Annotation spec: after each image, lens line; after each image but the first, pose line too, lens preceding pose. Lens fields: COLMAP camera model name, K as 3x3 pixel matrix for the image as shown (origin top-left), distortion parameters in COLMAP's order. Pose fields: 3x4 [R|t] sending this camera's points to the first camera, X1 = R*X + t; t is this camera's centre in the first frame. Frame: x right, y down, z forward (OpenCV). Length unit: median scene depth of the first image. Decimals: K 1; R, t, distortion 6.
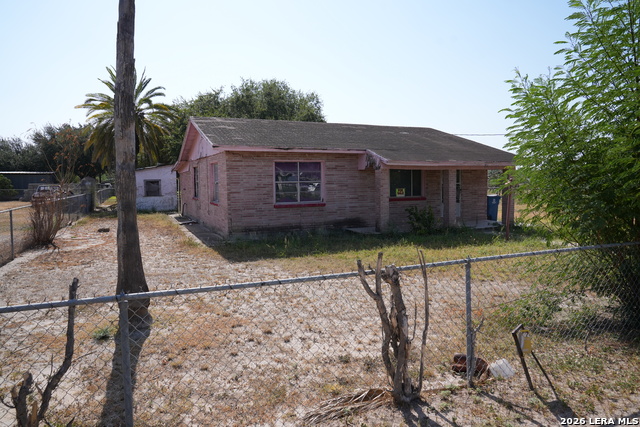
lens RADIAL K [[429.5, 0, 319.0], [0, 429.5, 215.4], [0, 0, 1]] dist [-0.043648, 0.030510]
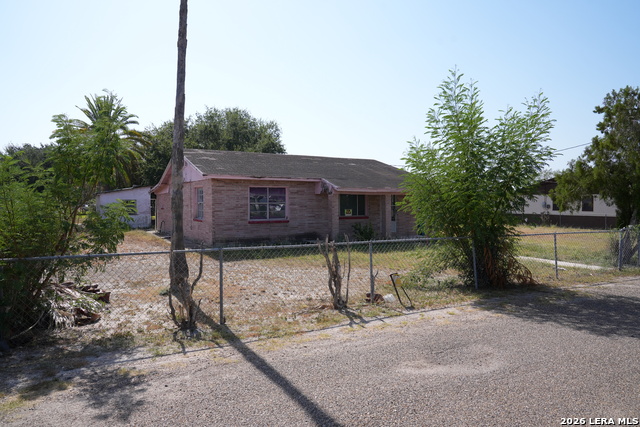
lens RADIAL K [[429.5, 0, 319.0], [0, 429.5, 215.4], [0, 0, 1]] dist [-0.043648, 0.030510]
pose [[0.994551, 0.007282, 0.103998, -0.028103], [-0.001947, 0.998681, -0.051314, 0.021298], [-0.104235, 0.050832, 0.993253, -0.257190]]
